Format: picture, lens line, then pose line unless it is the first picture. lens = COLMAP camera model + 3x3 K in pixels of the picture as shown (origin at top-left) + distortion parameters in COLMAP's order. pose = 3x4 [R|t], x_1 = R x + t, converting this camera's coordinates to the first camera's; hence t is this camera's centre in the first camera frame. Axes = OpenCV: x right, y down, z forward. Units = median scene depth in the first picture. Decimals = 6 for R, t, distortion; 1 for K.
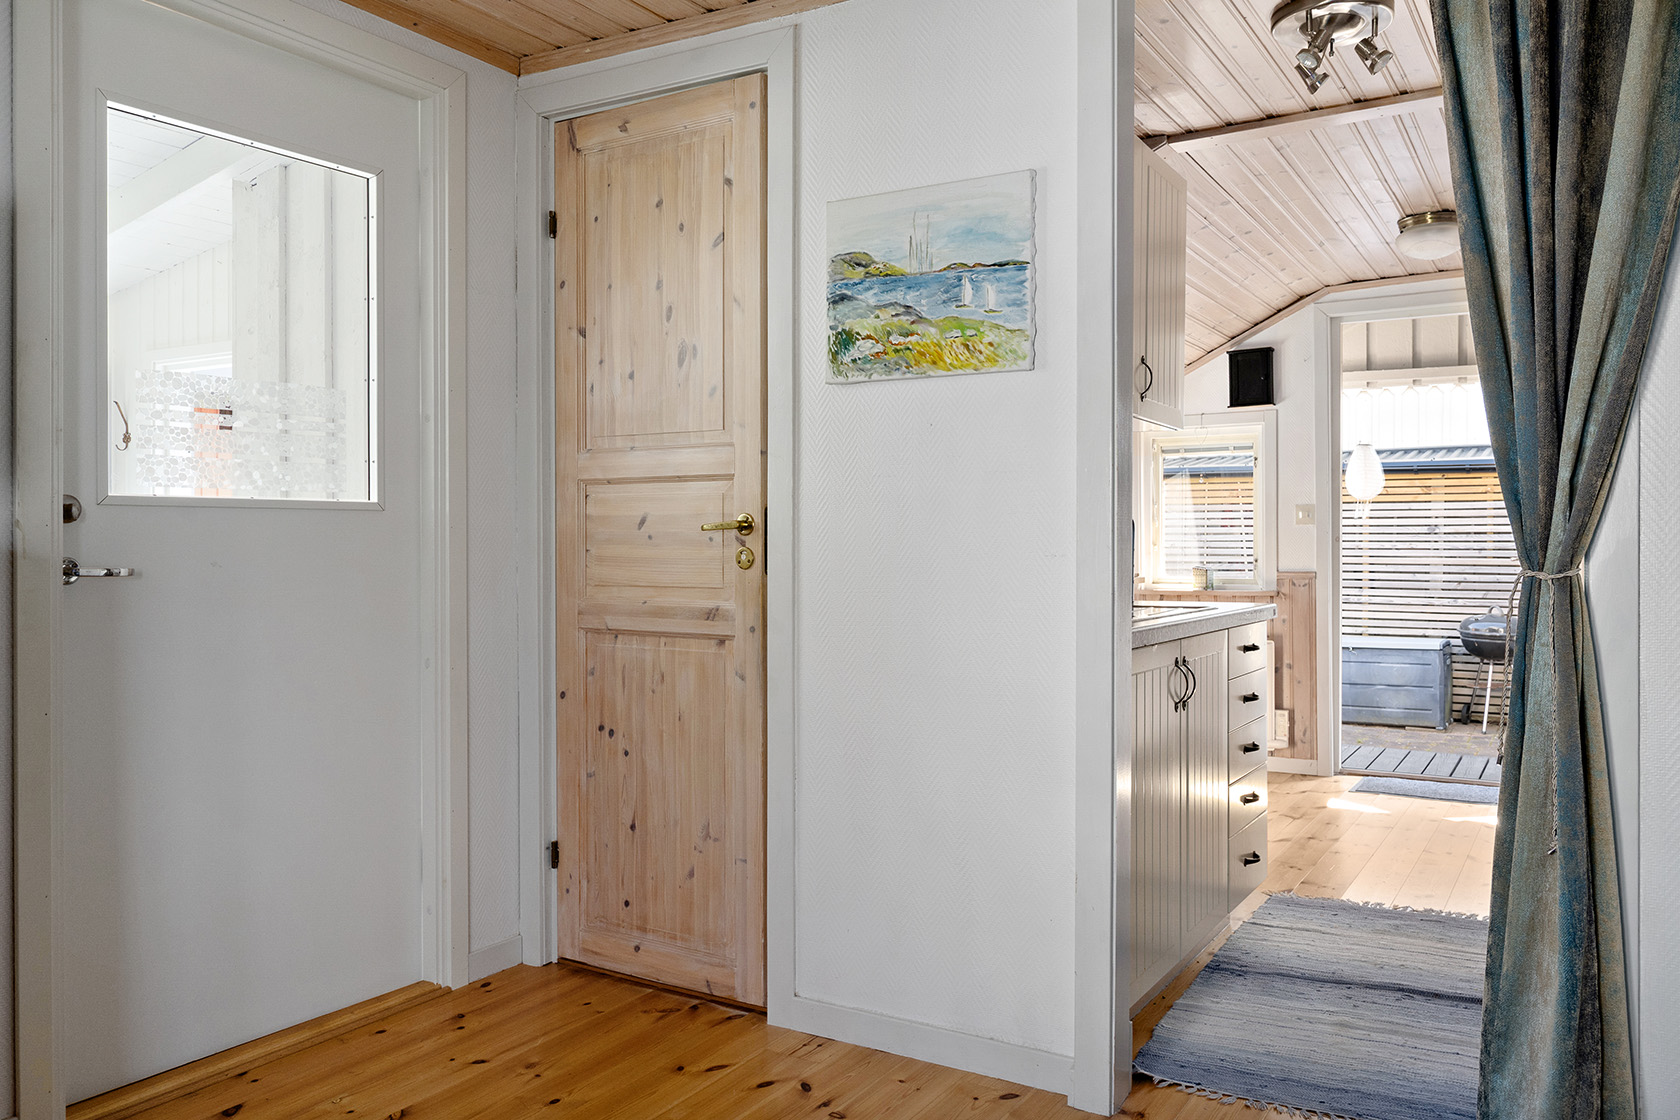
lens RADIAL K [[1248.4, 0, 839.9], [0, 1248.4, 552.8], [0, 0, 1]] dist [-0.005683, -0.004834]
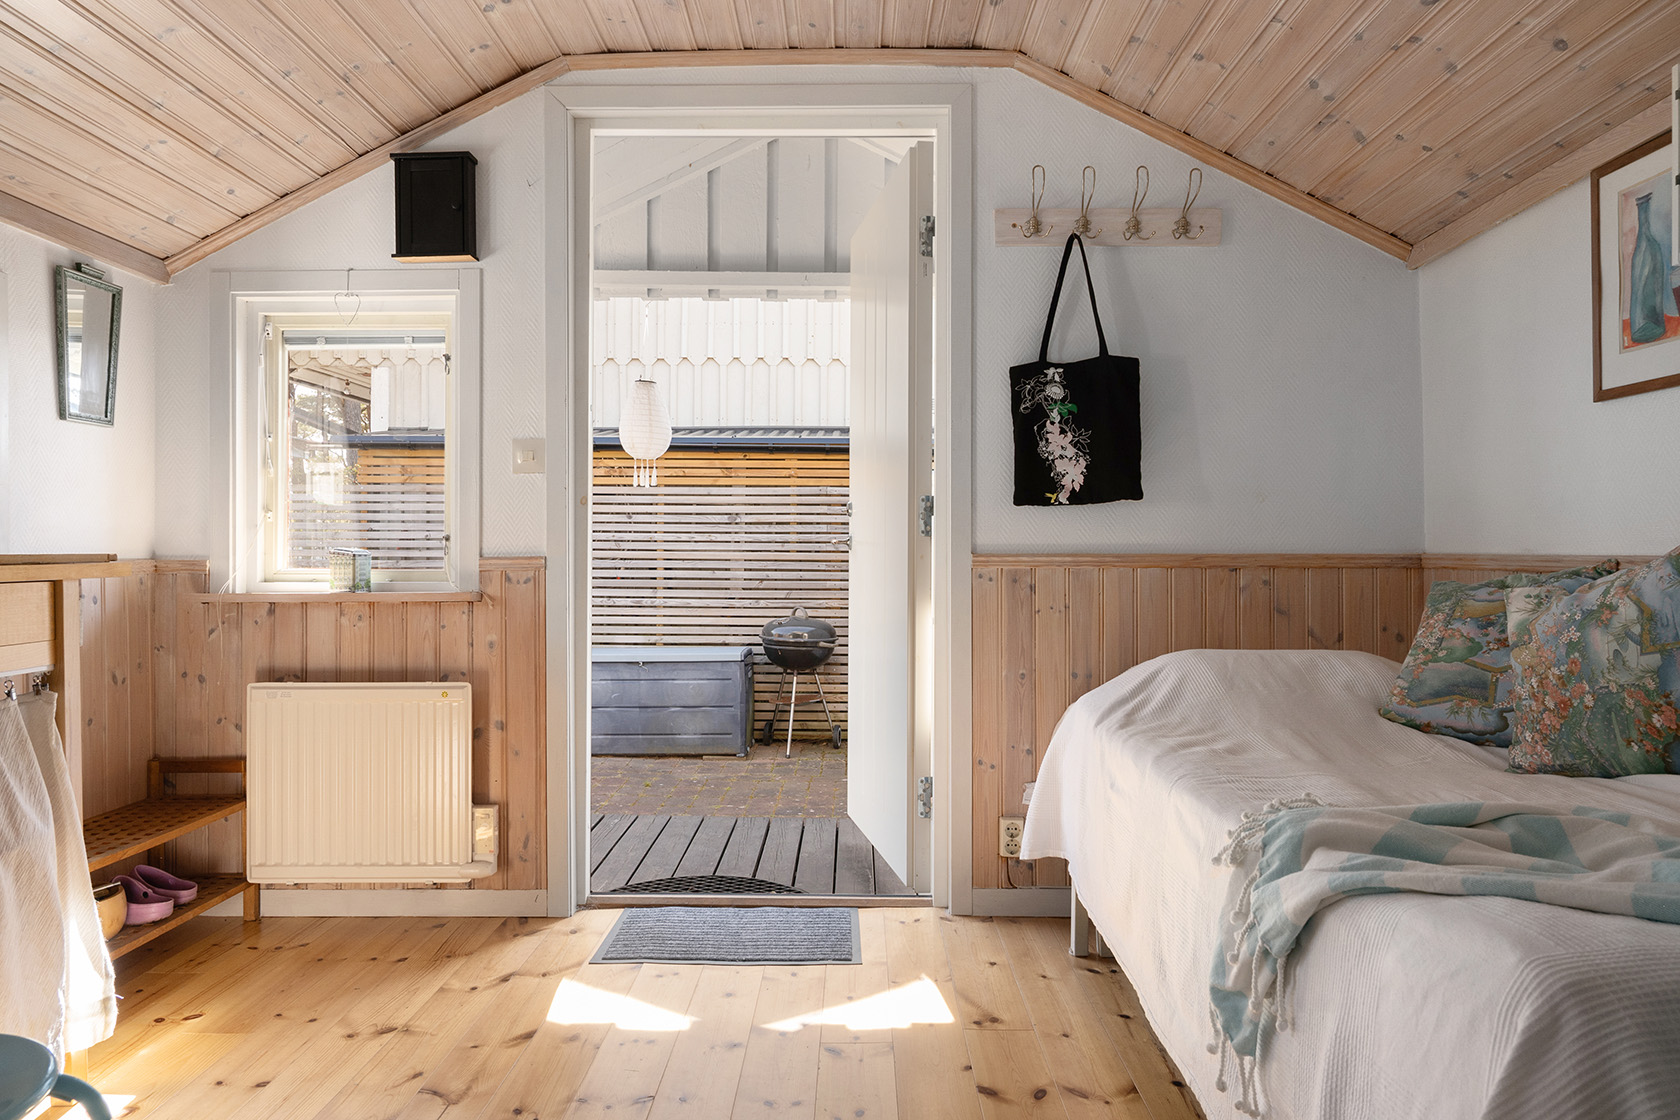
lens RADIAL K [[1129.9, 0, 848.3], [0, 1129.9, 555.6], [0, 0, 1]] dist [0.000554, -0.003429]
pose [[0.855032, 0.003909, 0.518561, 0.148498], [-0.001688, 0.999987, -0.004755, 0.010661], [-0.518573, 0.003190, 0.855027, 0.312210]]
